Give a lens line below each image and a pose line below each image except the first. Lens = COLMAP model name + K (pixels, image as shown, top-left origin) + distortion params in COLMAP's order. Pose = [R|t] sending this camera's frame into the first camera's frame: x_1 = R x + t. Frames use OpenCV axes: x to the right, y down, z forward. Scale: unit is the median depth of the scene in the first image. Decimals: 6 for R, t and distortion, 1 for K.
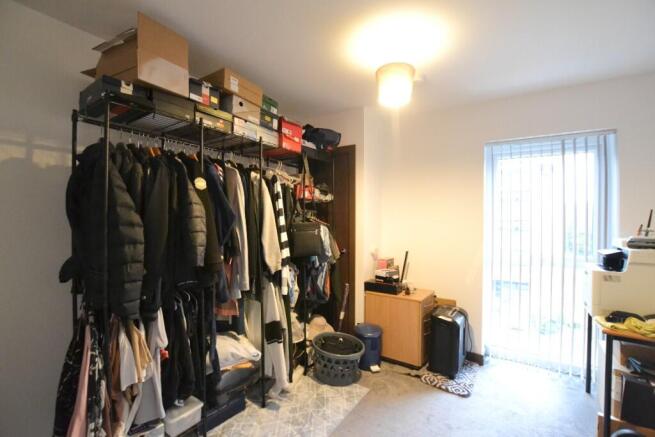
lens RADIAL K [[287.1, 0, 327.9], [0, 287.1, 220.5], [0, 0, 1]] dist [0.000467, 0.000146]
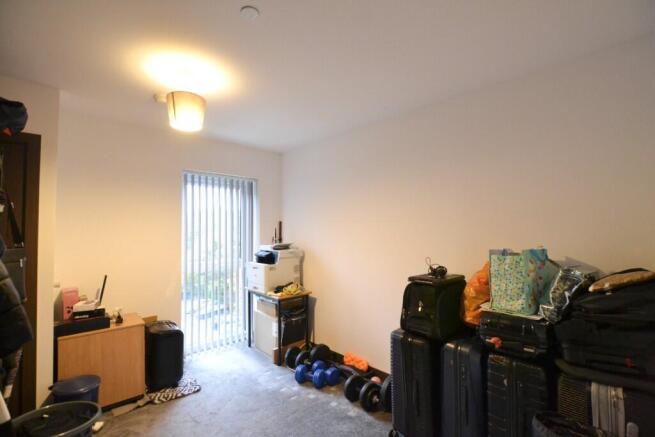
lens RADIAL K [[287.1, 0, 328.0], [0, 287.1, 220.4], [0, 0, 1]] dist [0.000467, 0.000146]
pose [[0.274177, 0.023399, 0.961395, -0.451496], [0.013892, 0.999503, -0.028288, -0.028093], [-0.961579, 0.021112, 0.273715, 0.150145]]
